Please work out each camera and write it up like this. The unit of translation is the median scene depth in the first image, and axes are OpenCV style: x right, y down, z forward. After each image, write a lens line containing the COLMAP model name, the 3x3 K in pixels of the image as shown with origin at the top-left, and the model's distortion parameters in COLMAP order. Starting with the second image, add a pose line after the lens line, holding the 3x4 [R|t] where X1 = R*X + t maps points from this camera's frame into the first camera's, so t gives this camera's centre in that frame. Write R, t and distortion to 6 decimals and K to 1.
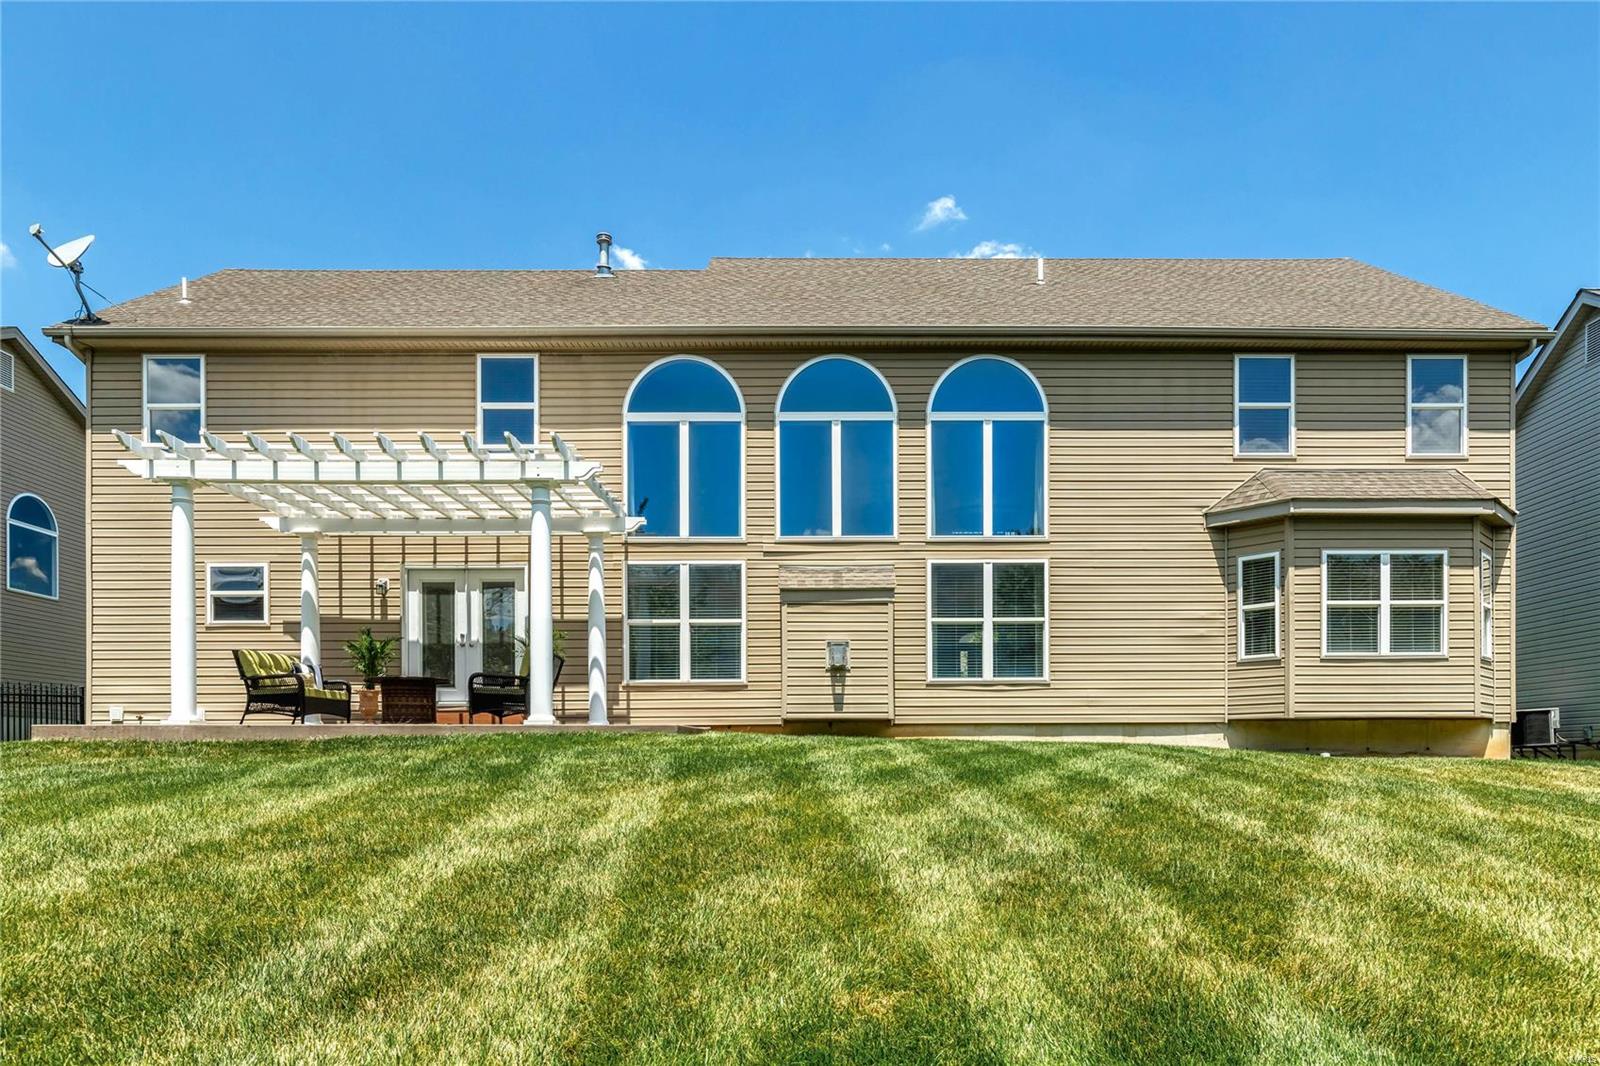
lens RADIAL K [[979.6, 0, 805.5], [0, 979.6, 609.0], [0, 0, 1]] dist [-0.009524, -0.000874]
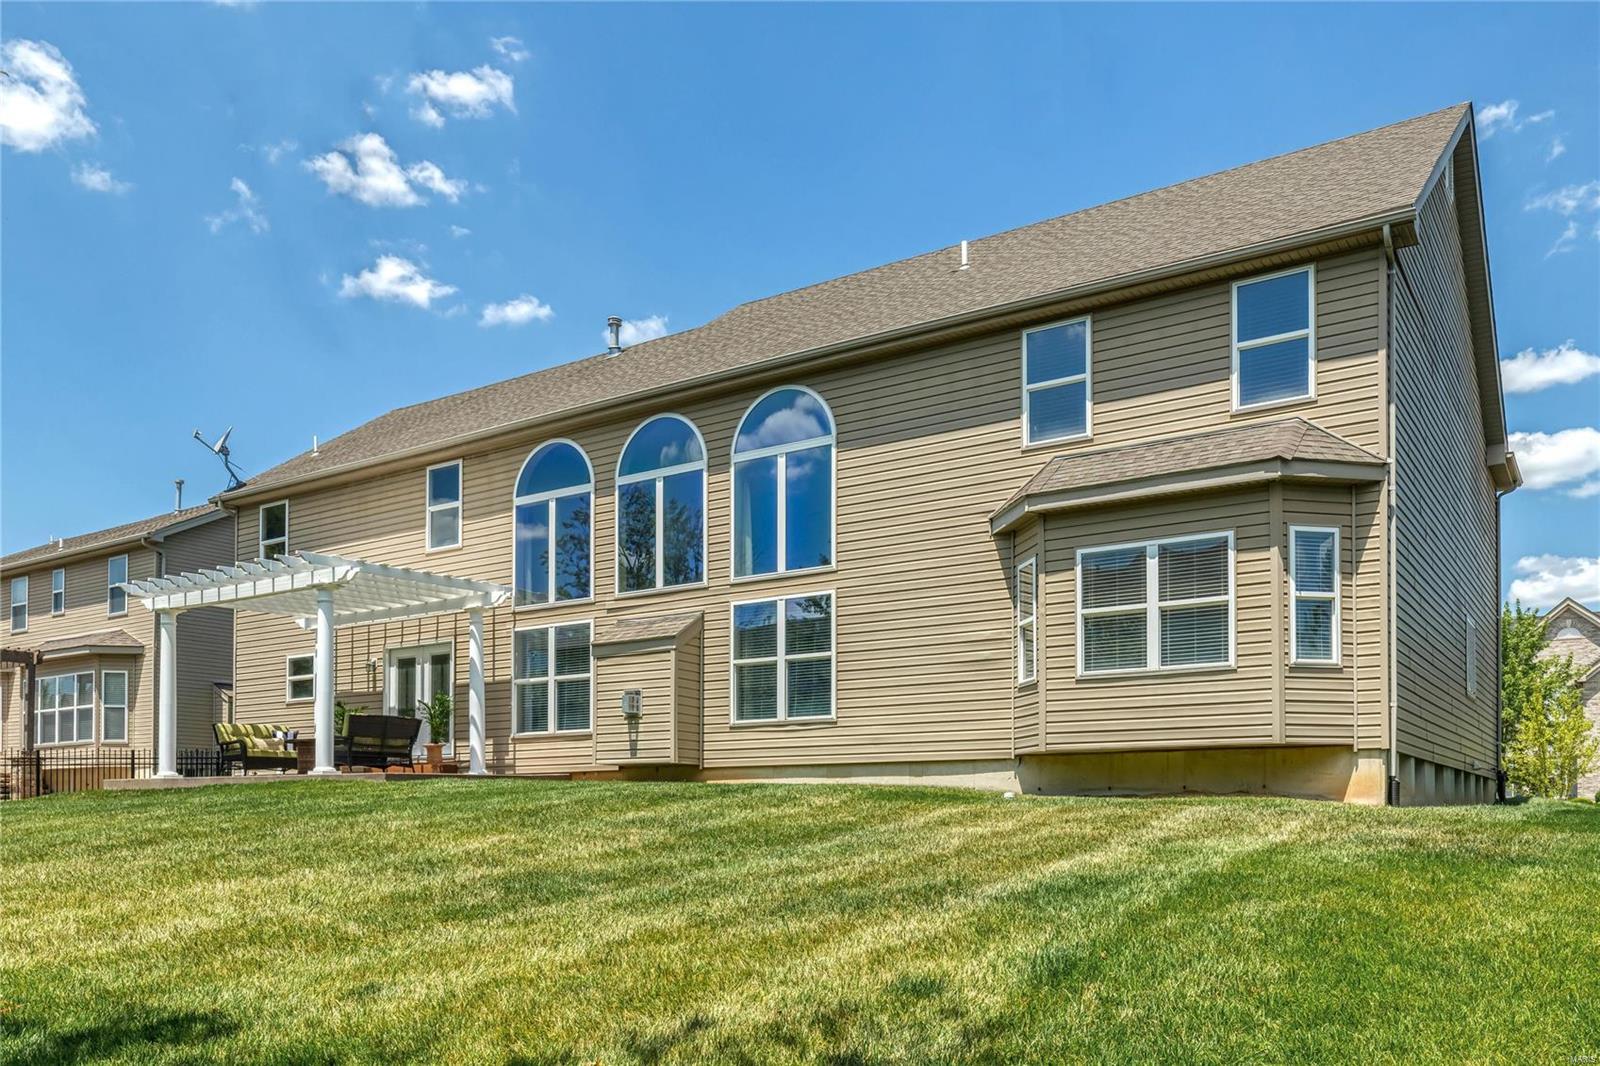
lens RADIAL K [[1170.6, 0, 800.0], [0, 1170.6, 533.0], [0, 0, 1]] dist [-0.004379, 0.002305]
pose [[0.842051, -0.125572, -0.524578, 0.833519], [0.089981, 0.991599, -0.092929, -0.002280], [0.531840, 0.031049, 0.846275, 0.015773]]
